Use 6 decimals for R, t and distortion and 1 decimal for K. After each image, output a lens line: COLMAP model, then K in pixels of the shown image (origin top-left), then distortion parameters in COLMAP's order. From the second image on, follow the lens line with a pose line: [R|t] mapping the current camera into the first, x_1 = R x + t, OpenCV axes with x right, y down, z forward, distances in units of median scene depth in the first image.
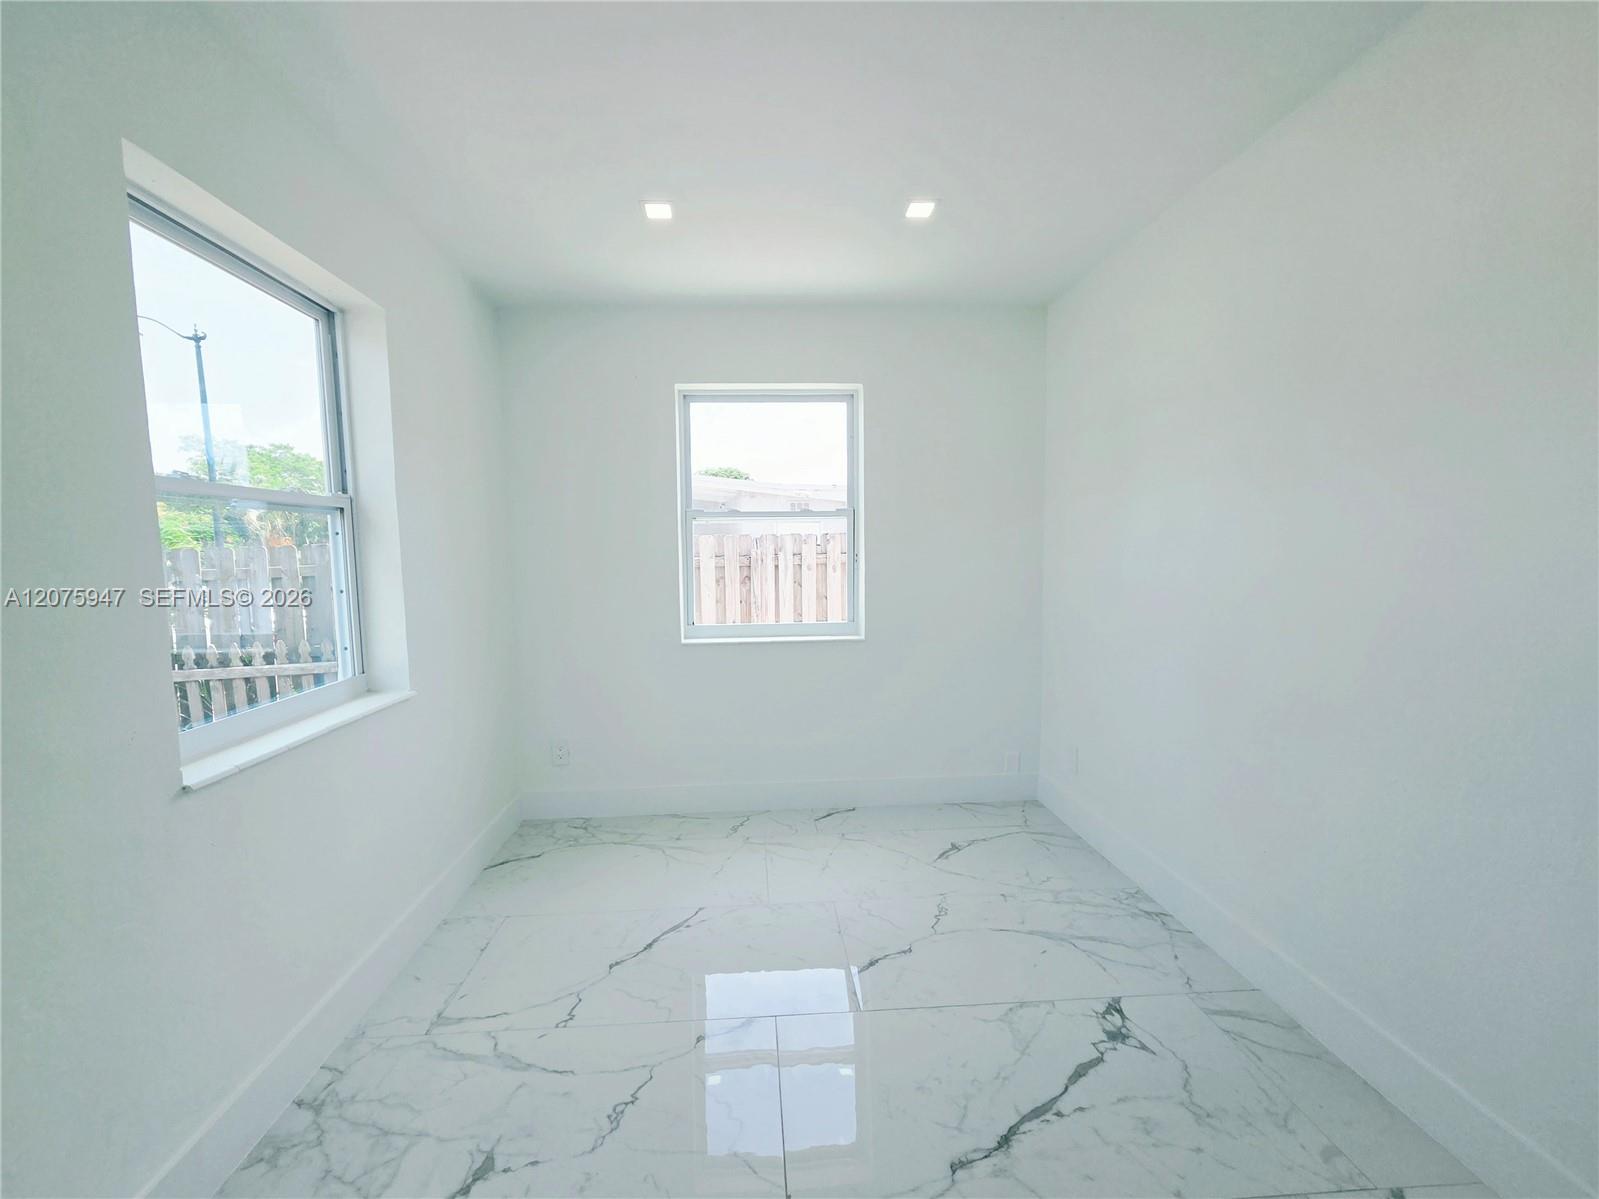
lens RADIAL K [[671.7, 0, 799.5], [0, 671.7, 599.5], [0, 0, 1]] dist [0.003118, 0.000351]
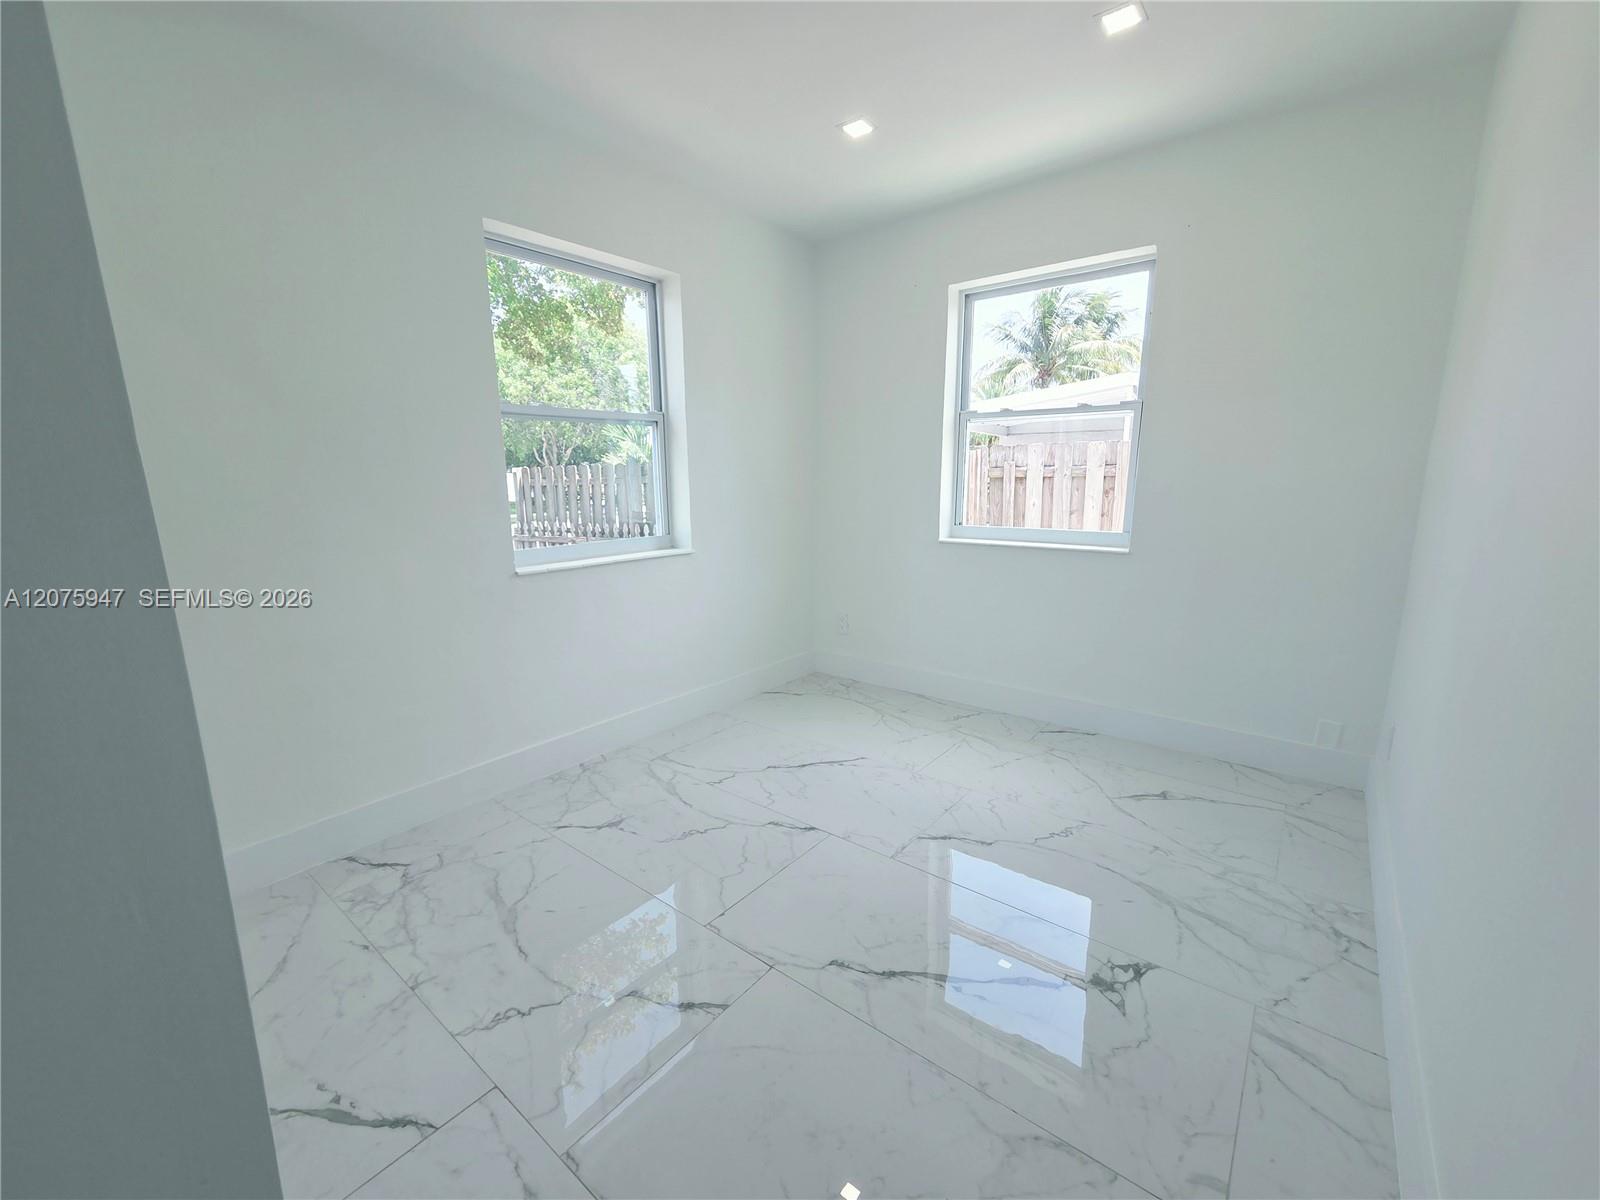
lens RADIAL K [[663.7, 0, 781.6], [0, 663.7, 601.2], [0, 0, 1]] dist [-0.000166, 0.000318]
pose [[0.733673, 0.135390, -0.665878, 0.496021], [-0.050072, 0.988057, 0.145726, 0.026273], [0.677656, -0.073573, 0.731690, 0.072725]]
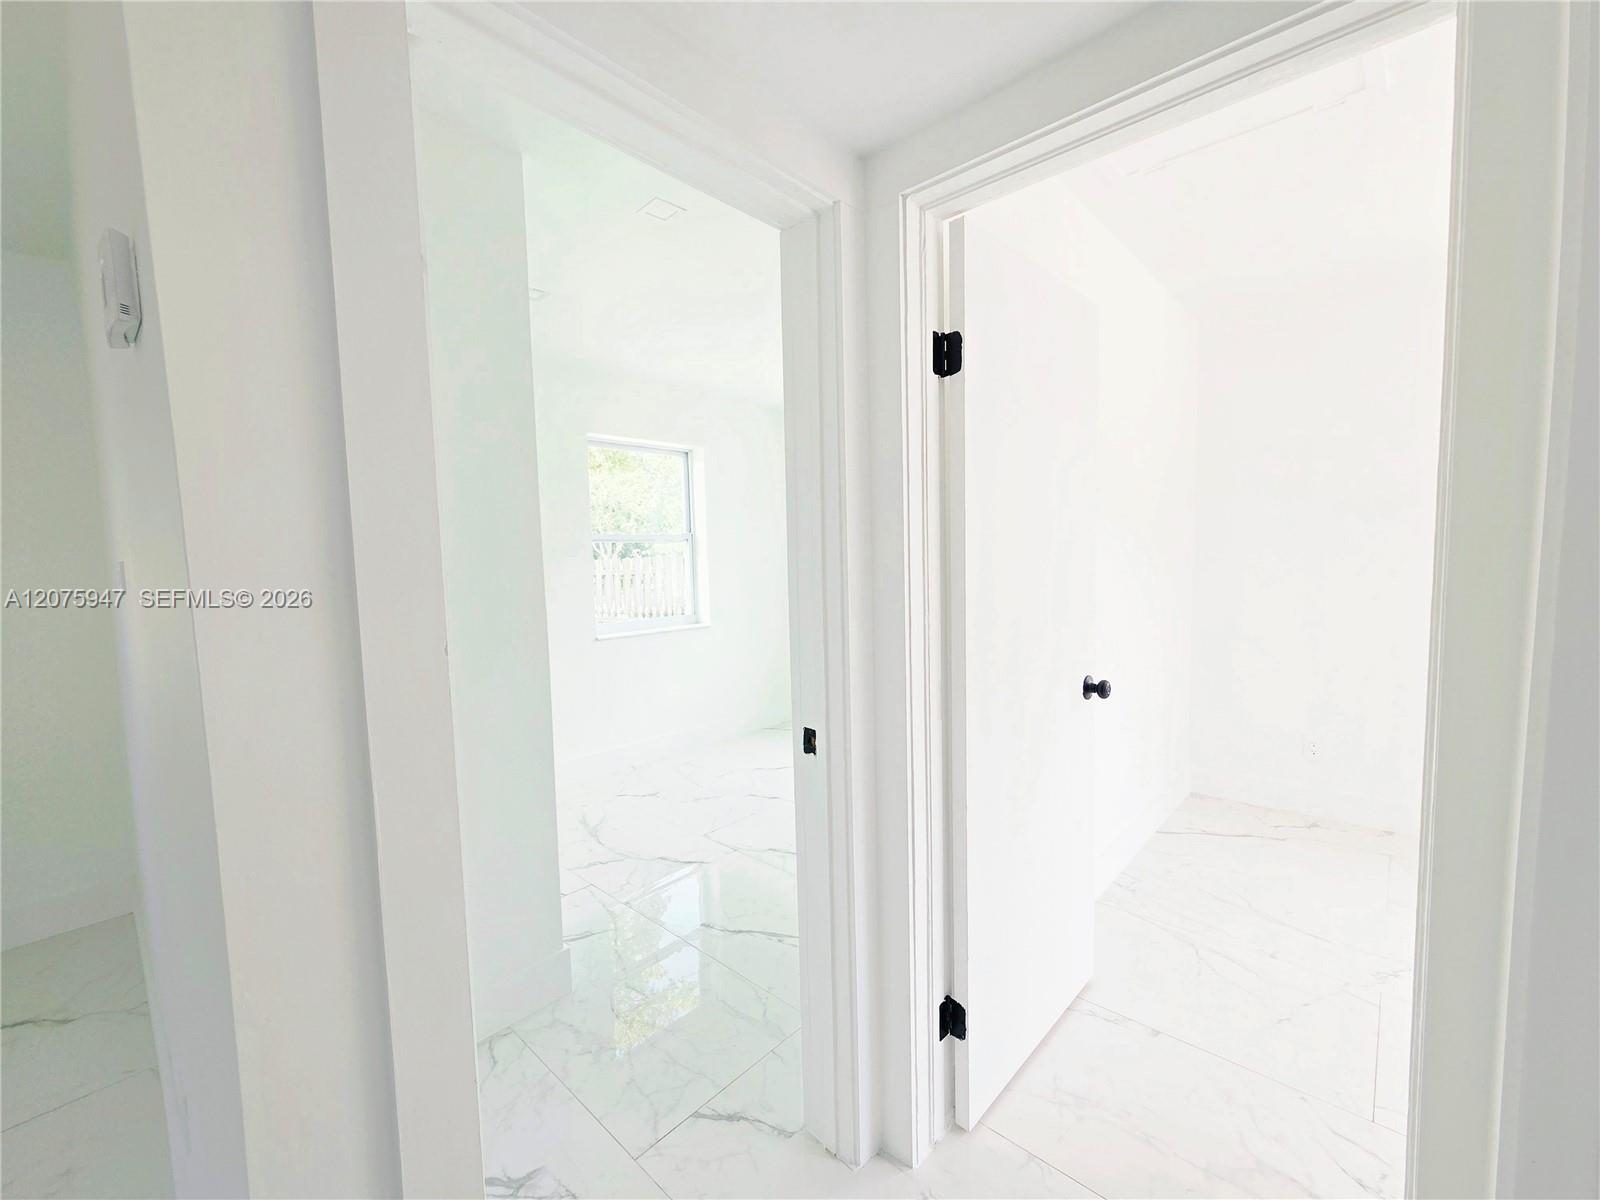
lens RADIAL K [[663.7, 0, 781.6], [0, 663.7, 601.2], [0, 0, 1]] dist [-0.000166, 0.000318]
pose [[0.685172, 0.047223, -0.726849, 1.032082], [-0.038324, 0.998851, 0.028768, -0.005600], [0.727372, 0.008145, 0.686195, -0.260827]]
